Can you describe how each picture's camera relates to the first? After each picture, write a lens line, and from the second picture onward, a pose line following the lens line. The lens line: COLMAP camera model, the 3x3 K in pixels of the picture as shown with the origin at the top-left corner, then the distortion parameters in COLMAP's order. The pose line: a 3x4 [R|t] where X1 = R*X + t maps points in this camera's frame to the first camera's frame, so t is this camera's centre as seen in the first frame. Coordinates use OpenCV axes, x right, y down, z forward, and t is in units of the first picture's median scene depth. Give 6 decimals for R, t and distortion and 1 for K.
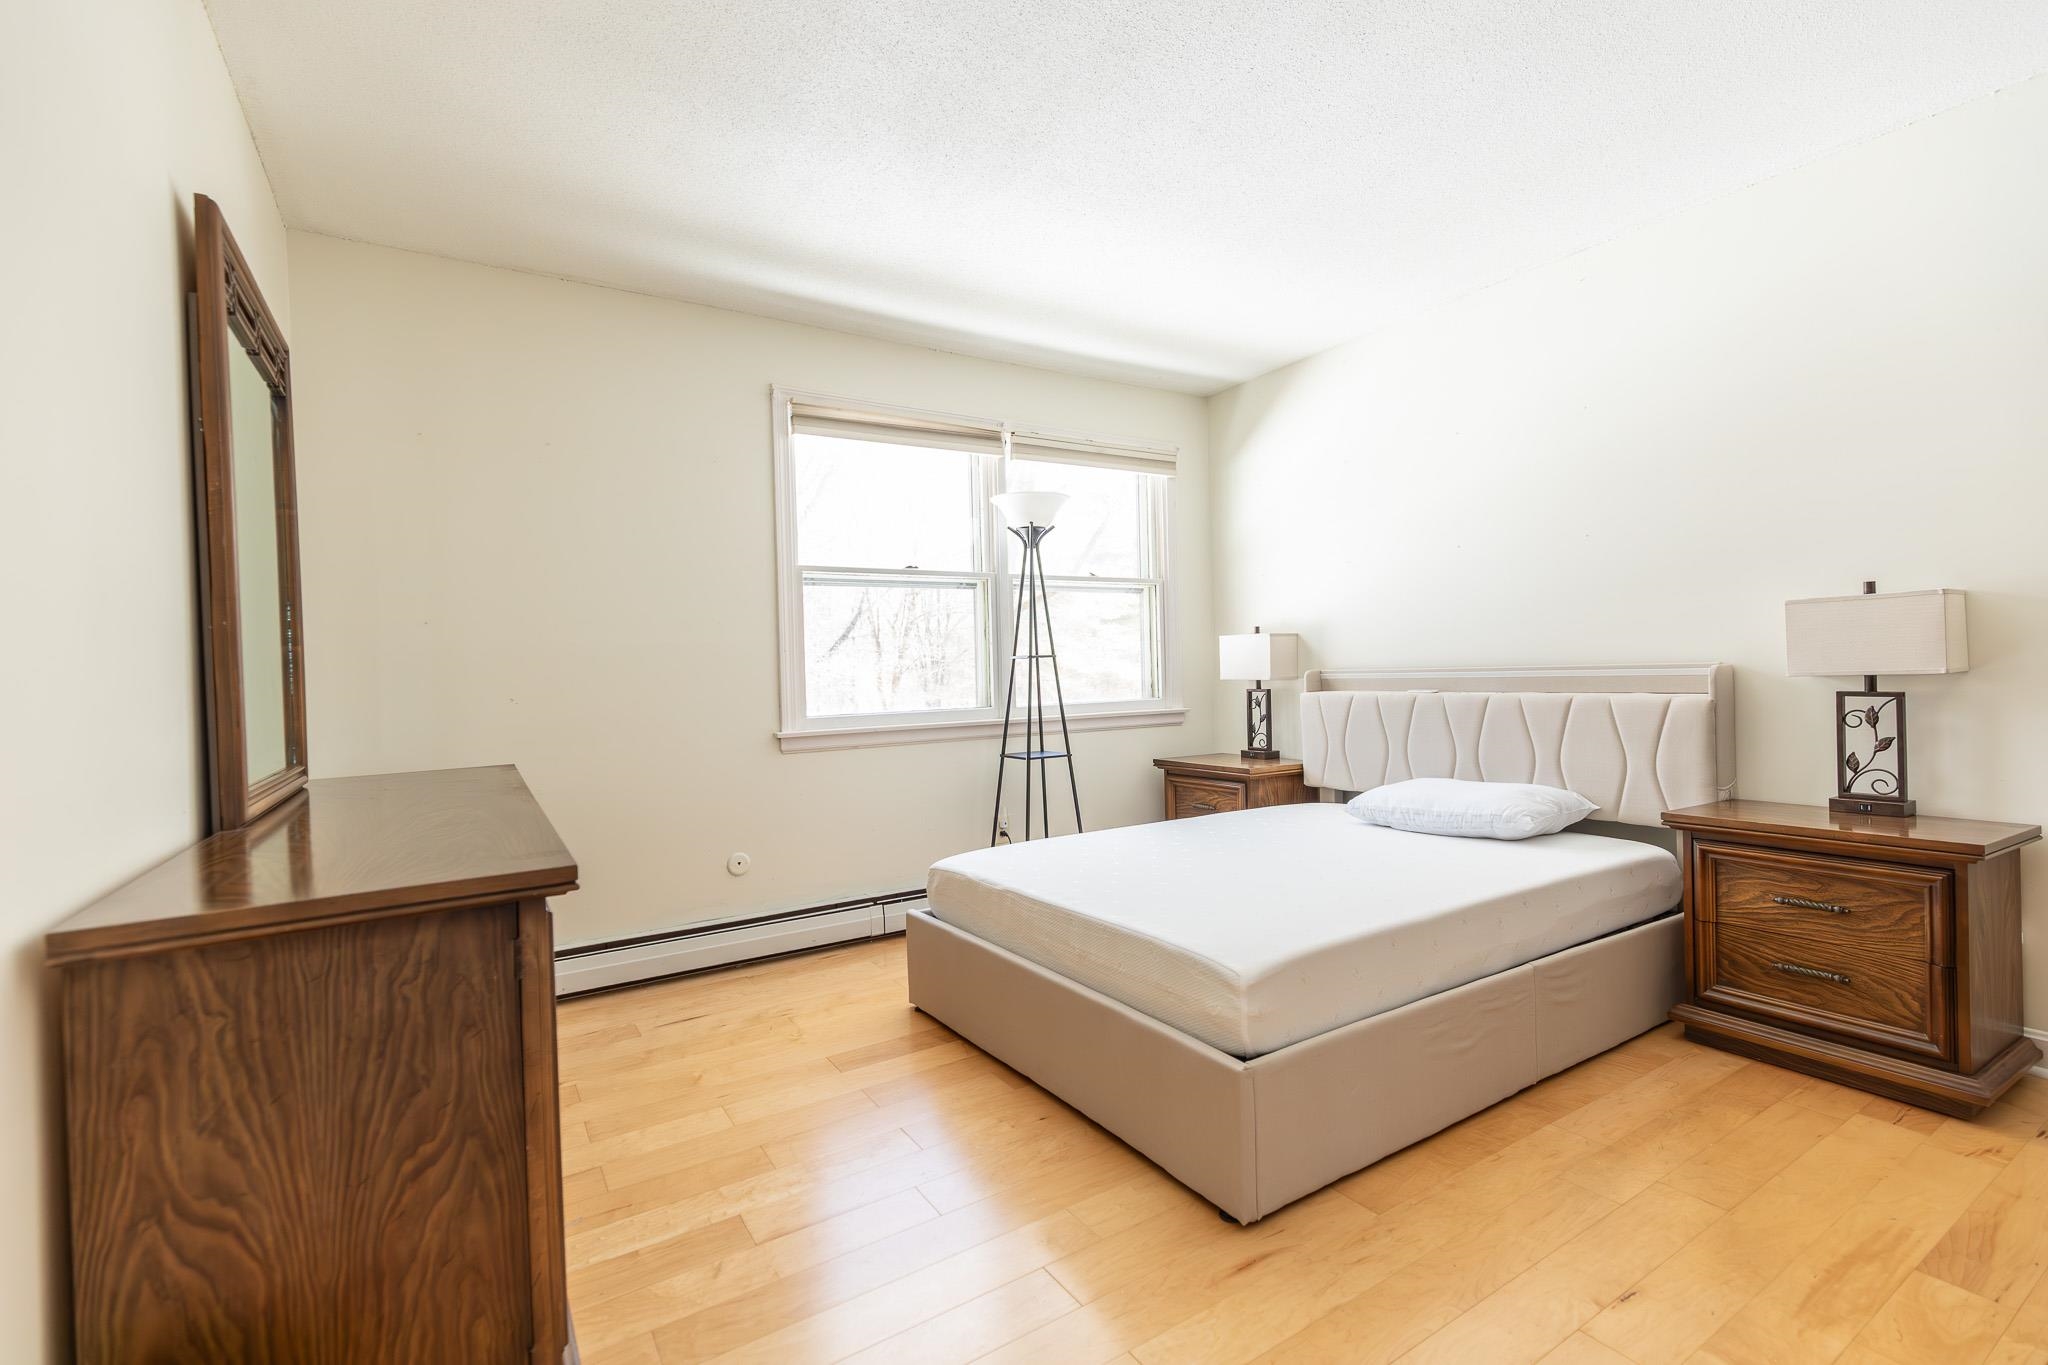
lens RADIAL K [[911.0, 0, 1034.5], [0, 911.0, 676.8], [0, 0, 1]] dist [0.015858, -0.000438]
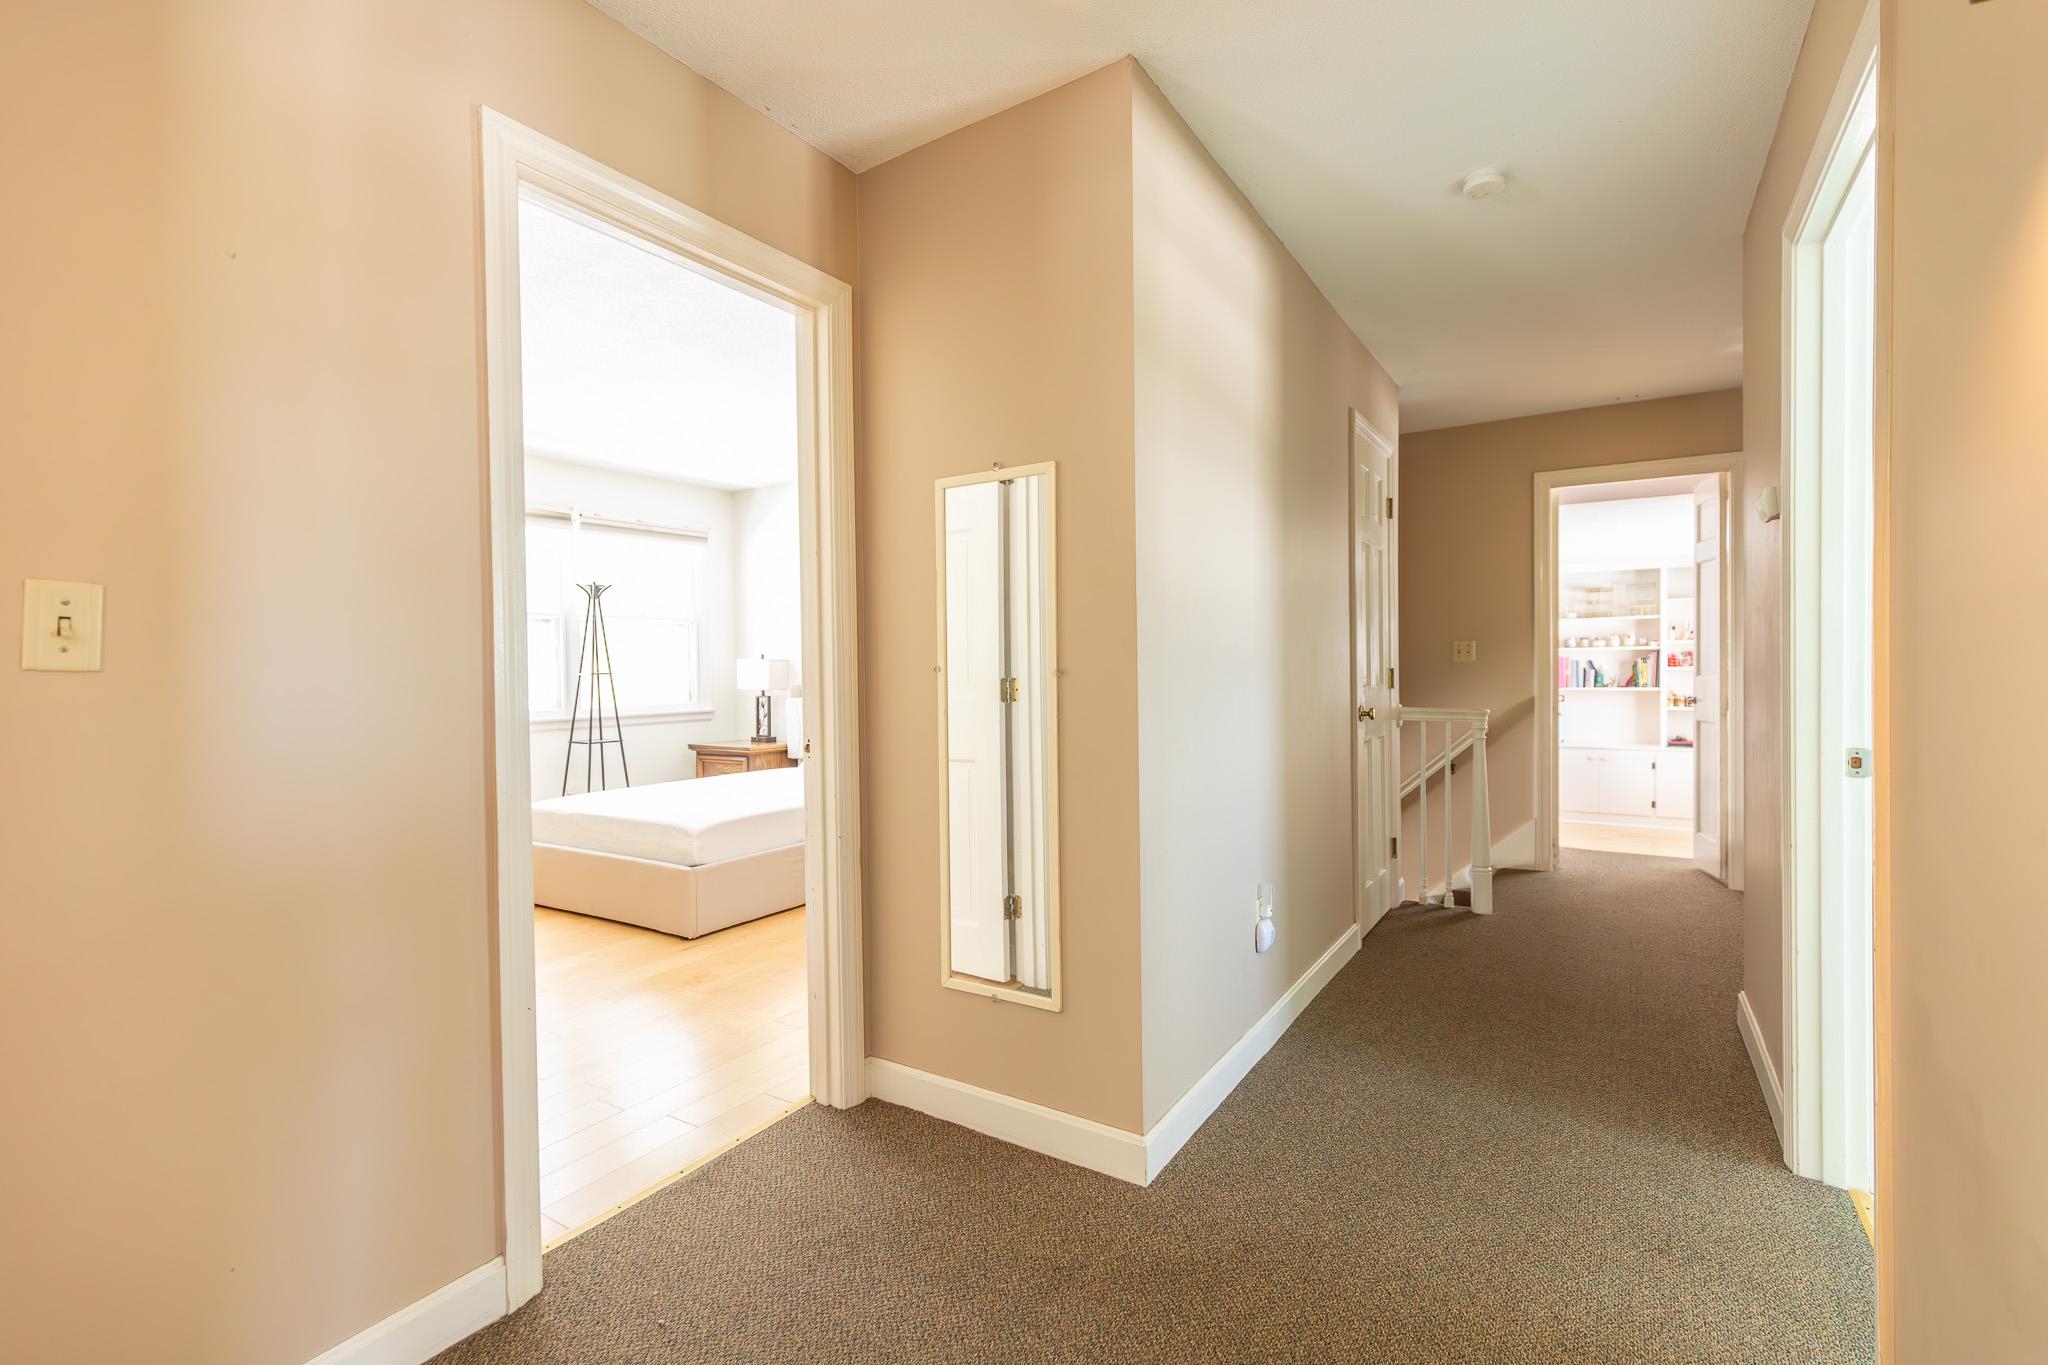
lens RADIAL K [[911.0, 0, 1034.5], [0, 911.0, 676.8], [0, 0, 1]] dist [0.015858, -0.000438]
pose [[0.904412, 0.009996, 0.426543, 0.010523], [-0.010311, 0.999946, -0.001571, -0.021698], [-0.426536, -0.002977, 0.904466, -0.594993]]
